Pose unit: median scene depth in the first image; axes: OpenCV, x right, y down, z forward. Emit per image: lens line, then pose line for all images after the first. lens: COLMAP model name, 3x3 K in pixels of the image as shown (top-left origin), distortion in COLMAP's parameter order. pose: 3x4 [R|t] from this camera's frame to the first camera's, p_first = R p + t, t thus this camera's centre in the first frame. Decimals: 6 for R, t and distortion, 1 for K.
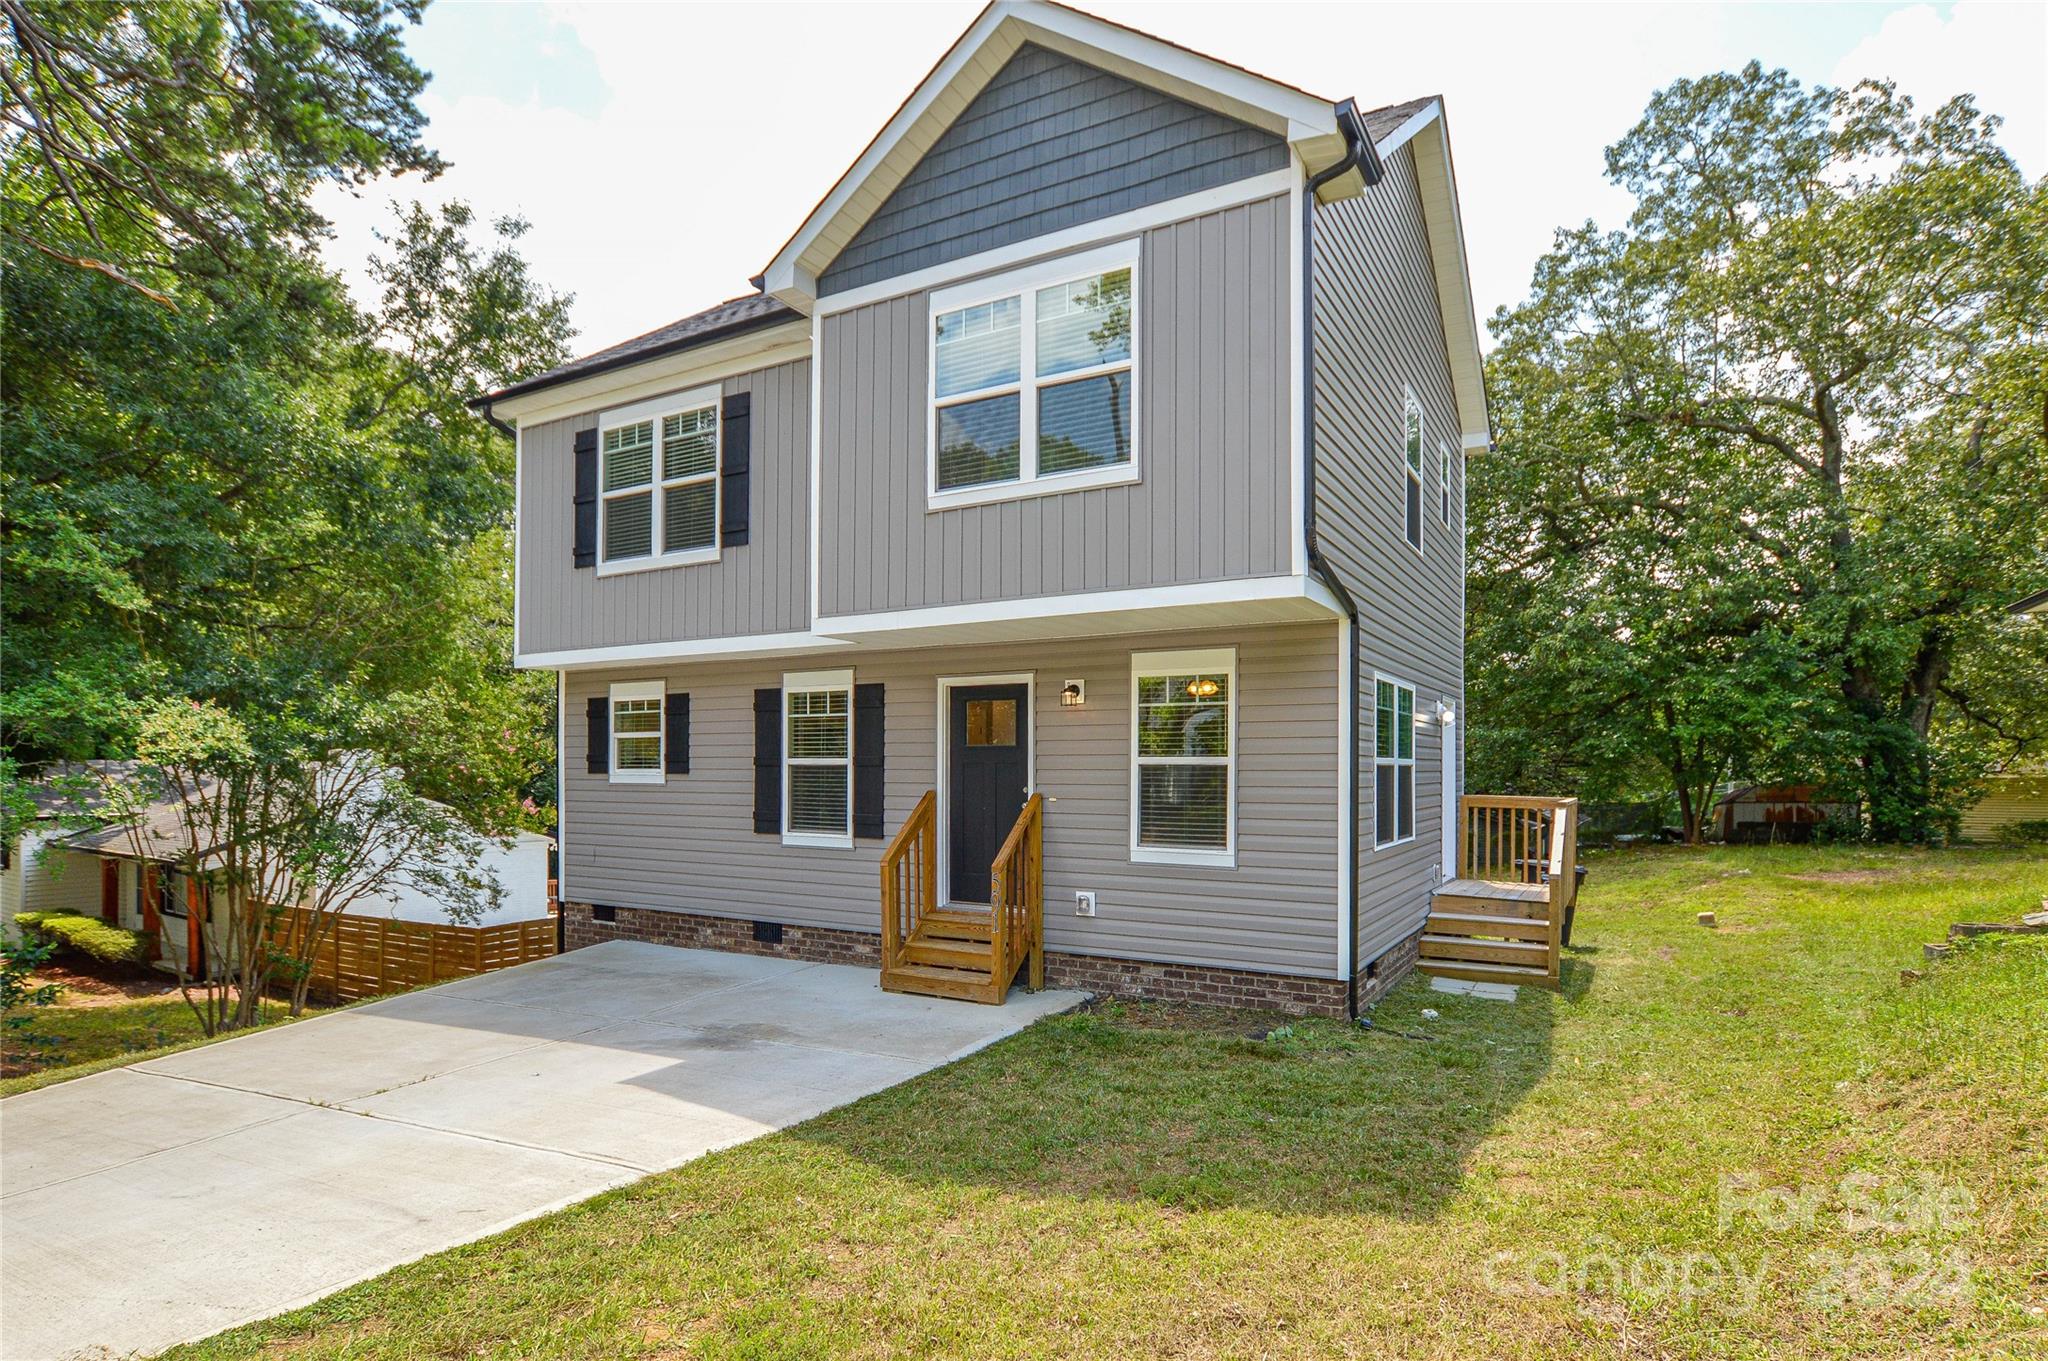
lens RADIAL K [[1106.7, 0, 1013.0], [0, 1106.7, 761.9], [0, 0, 1]] dist [-0.034827, 0.000318]
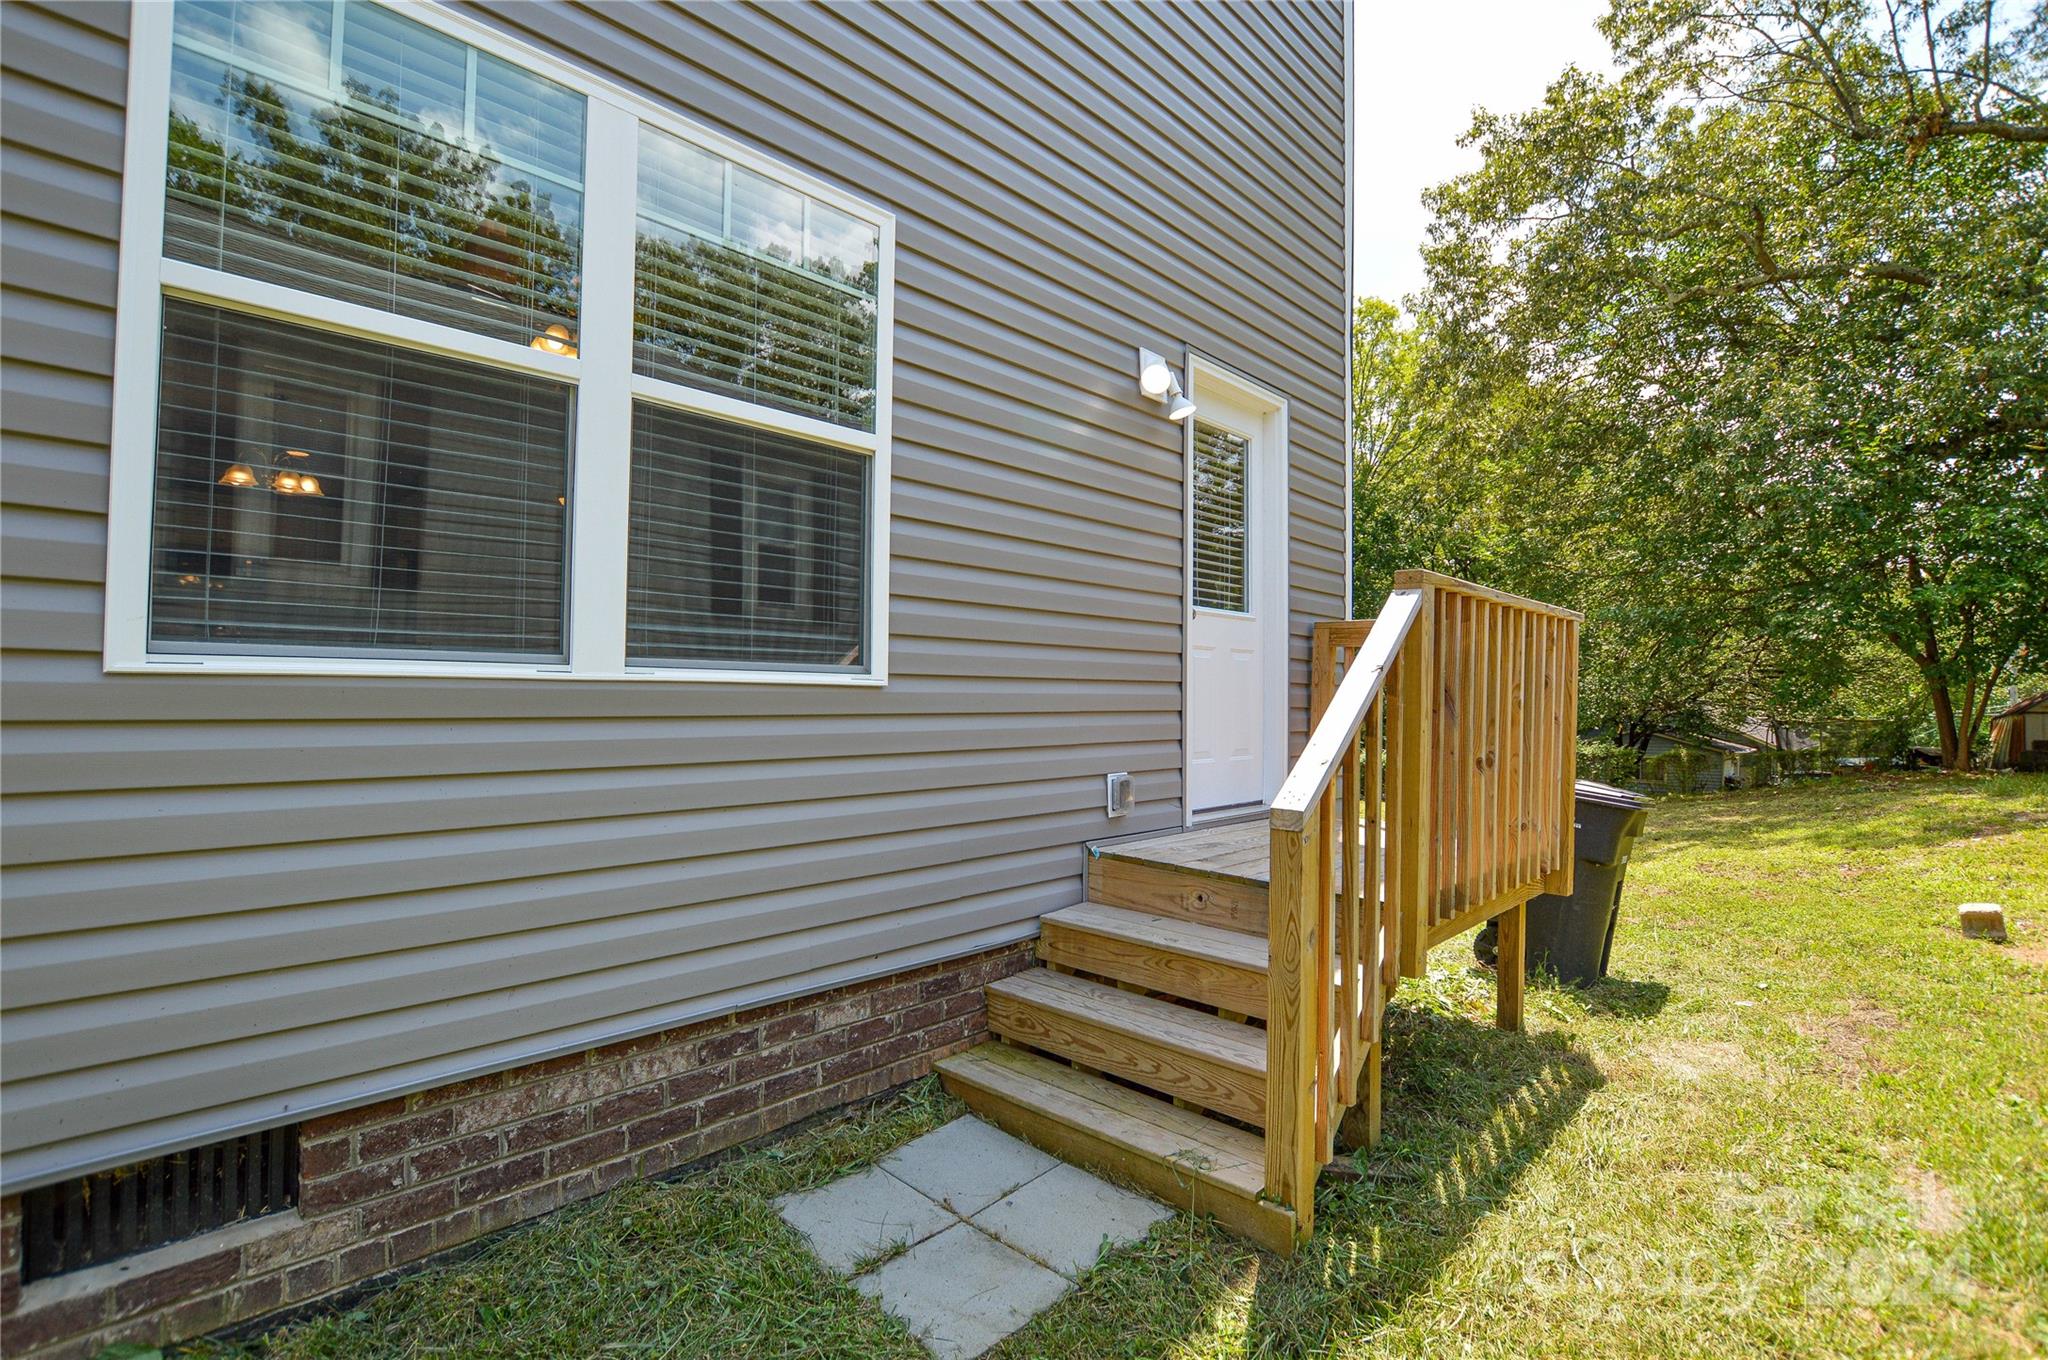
lens RADIAL K [[933.1, 0, 1026.7], [0, 933.1, 679.3], [0, 0, 1]] dist [-0.027097, 0.001445]
pose [[0.970530, 0.007558, -0.240862, 0.189066], [-0.009743, 0.999921, -0.007883, 0.027887], [0.240783, 0.009998, 0.970527, 0.299300]]
